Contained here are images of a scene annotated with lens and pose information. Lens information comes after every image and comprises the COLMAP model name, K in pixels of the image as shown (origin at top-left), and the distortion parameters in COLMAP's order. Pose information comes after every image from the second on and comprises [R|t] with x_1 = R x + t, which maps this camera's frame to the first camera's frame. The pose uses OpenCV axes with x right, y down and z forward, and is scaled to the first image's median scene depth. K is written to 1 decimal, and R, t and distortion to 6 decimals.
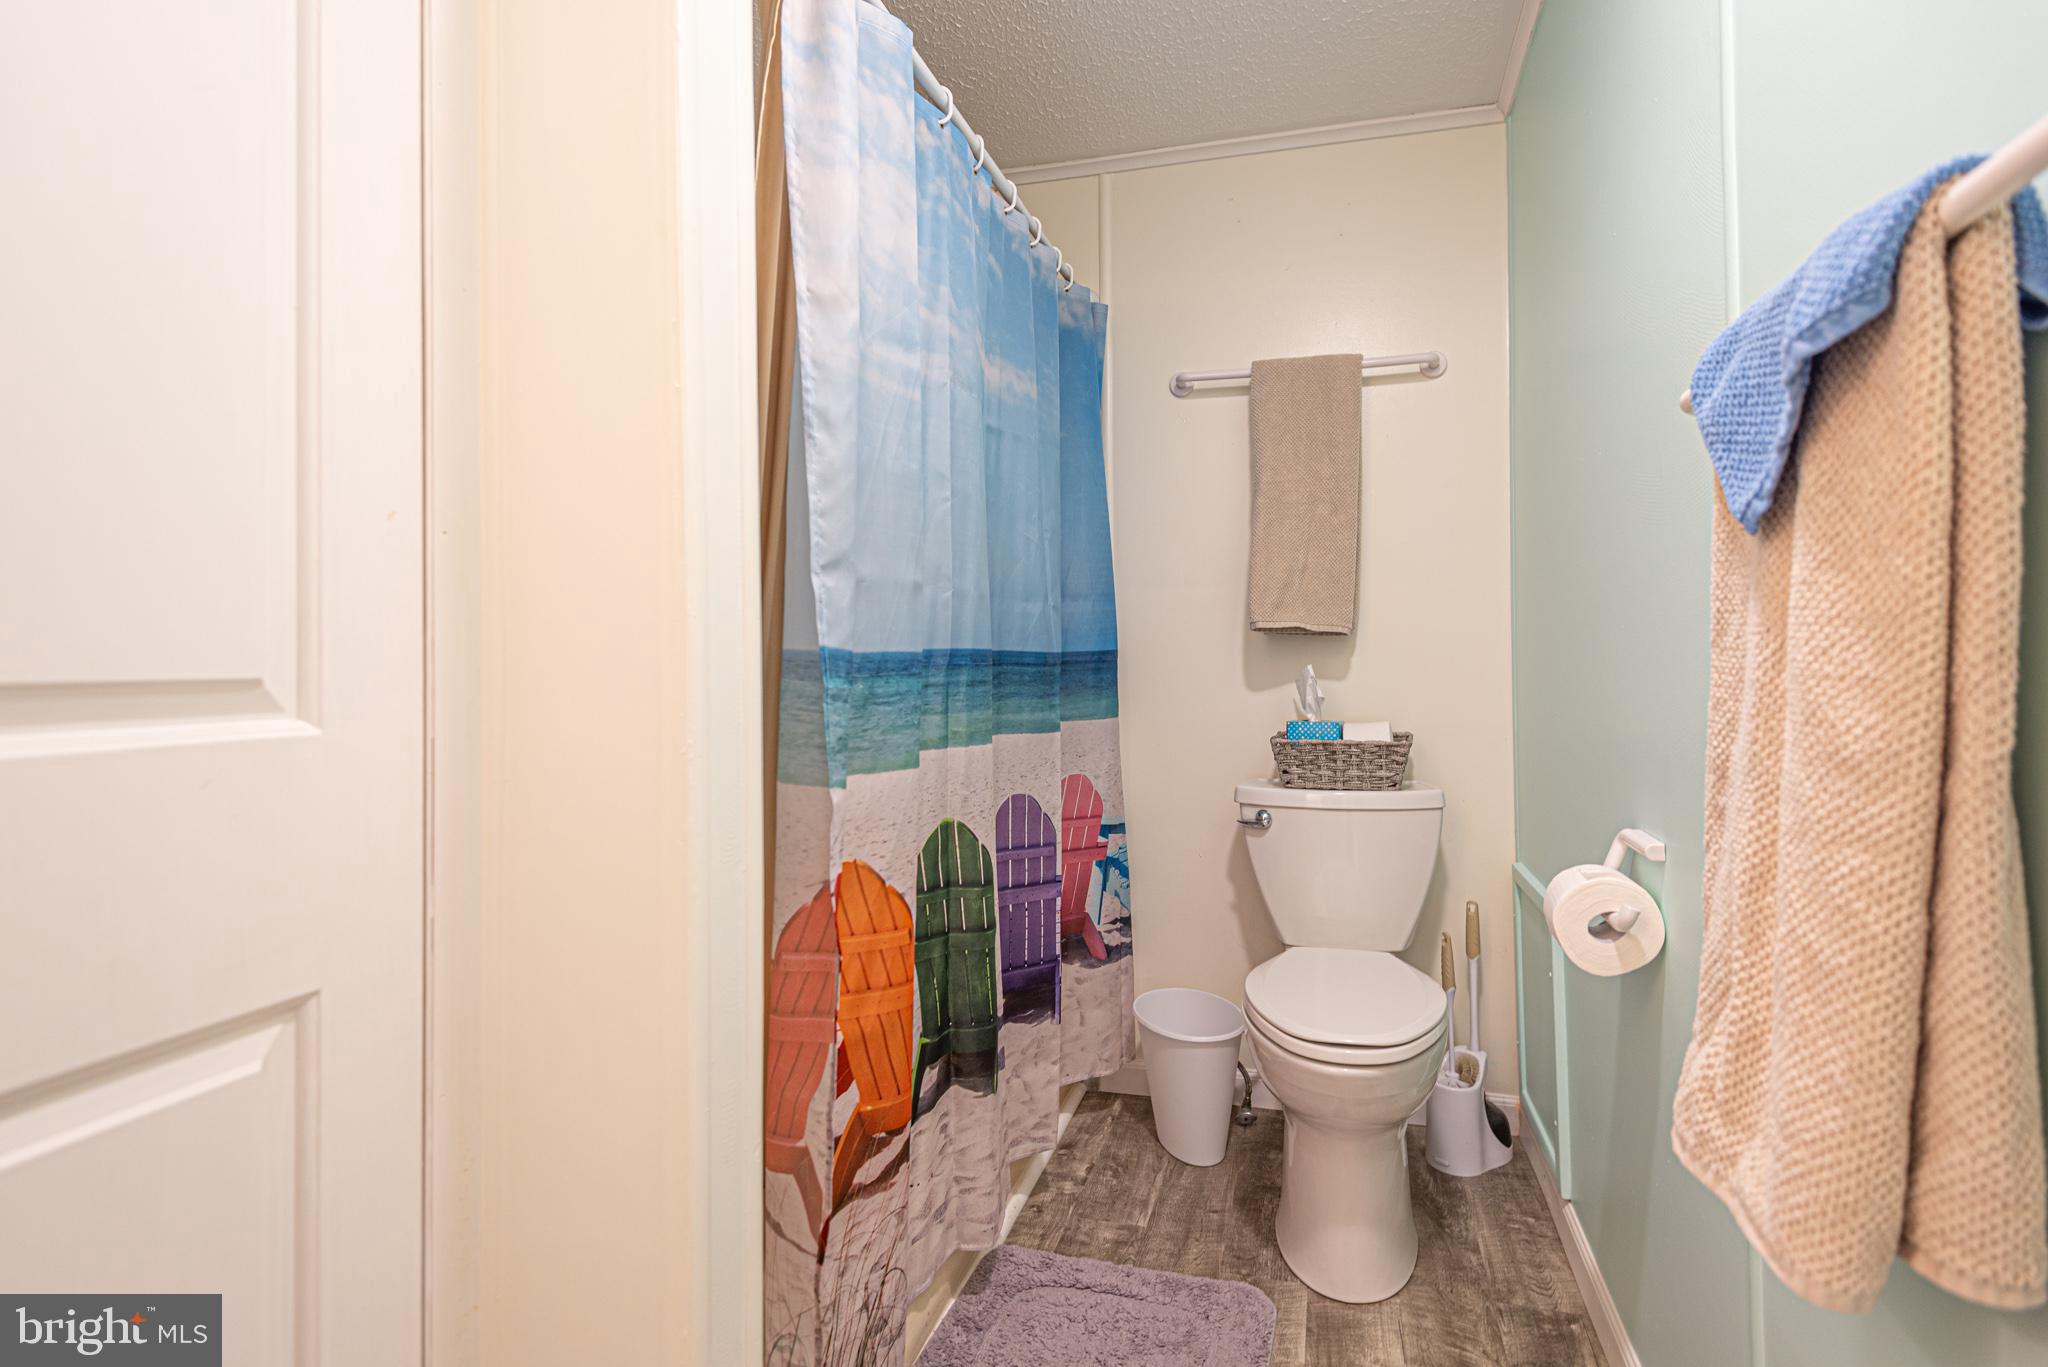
lens RADIAL K [[945.8, 0, 1019.3], [0, 945.8, 673.1], [0, 0, 1]] dist [0.042243, -0.023833]
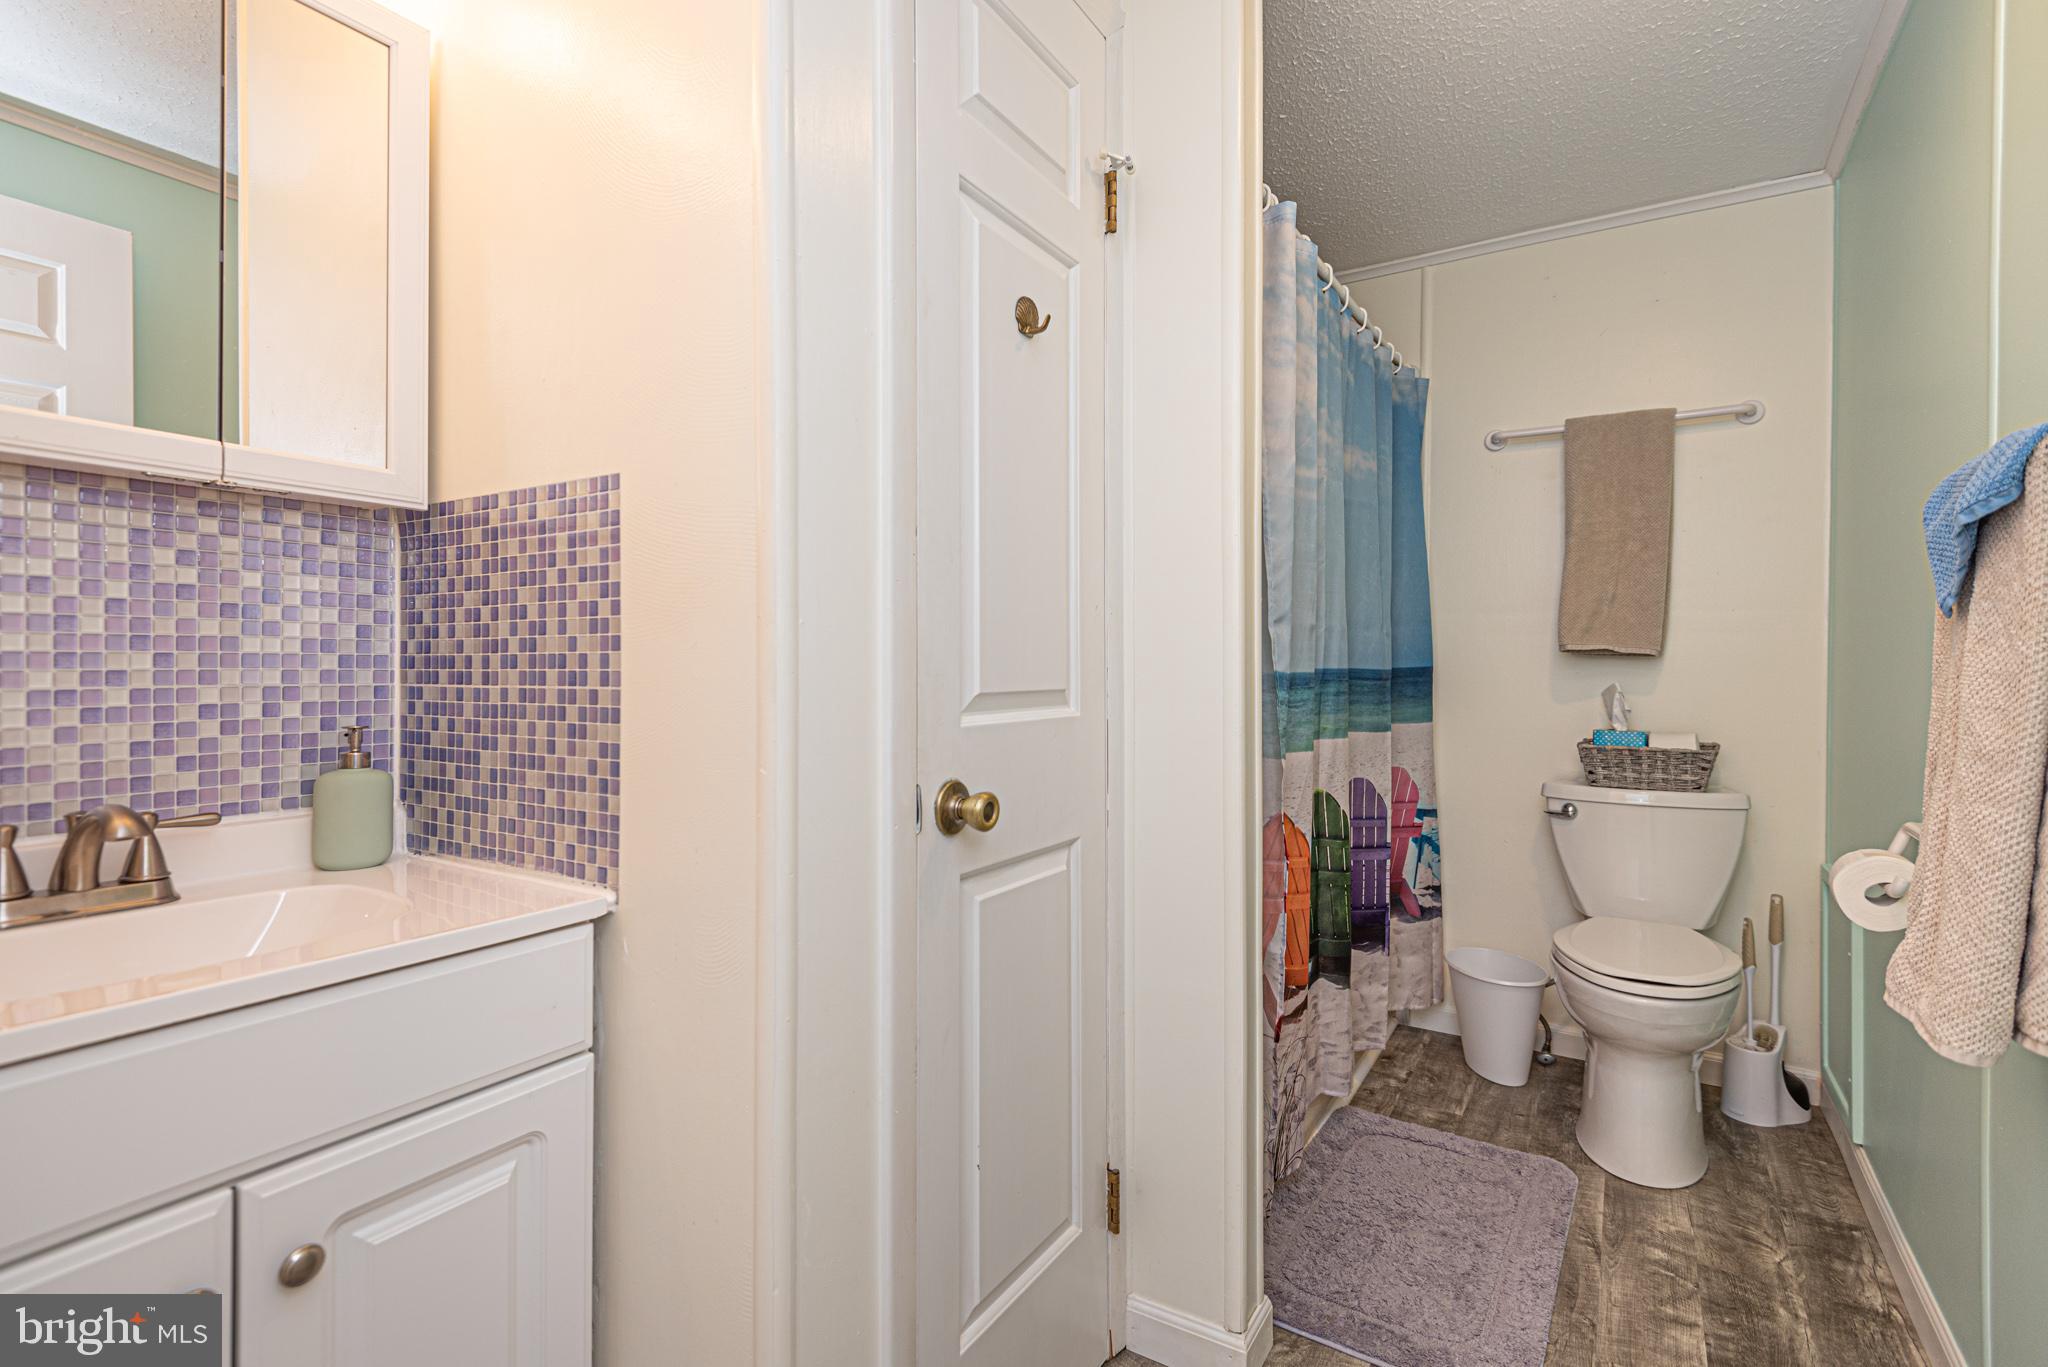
lens RADIAL K [[928.5, 0, 996.5], [0, 928.5, 685.1], [0, 0, 1]] dist [0.036867, -0.018751]
pose [[0.962307, 0.019124, -0.271292, -0.132727], [-0.015870, 0.999773, 0.014183, -0.010427], [0.271501, -0.009343, 0.962393, -0.370600]]
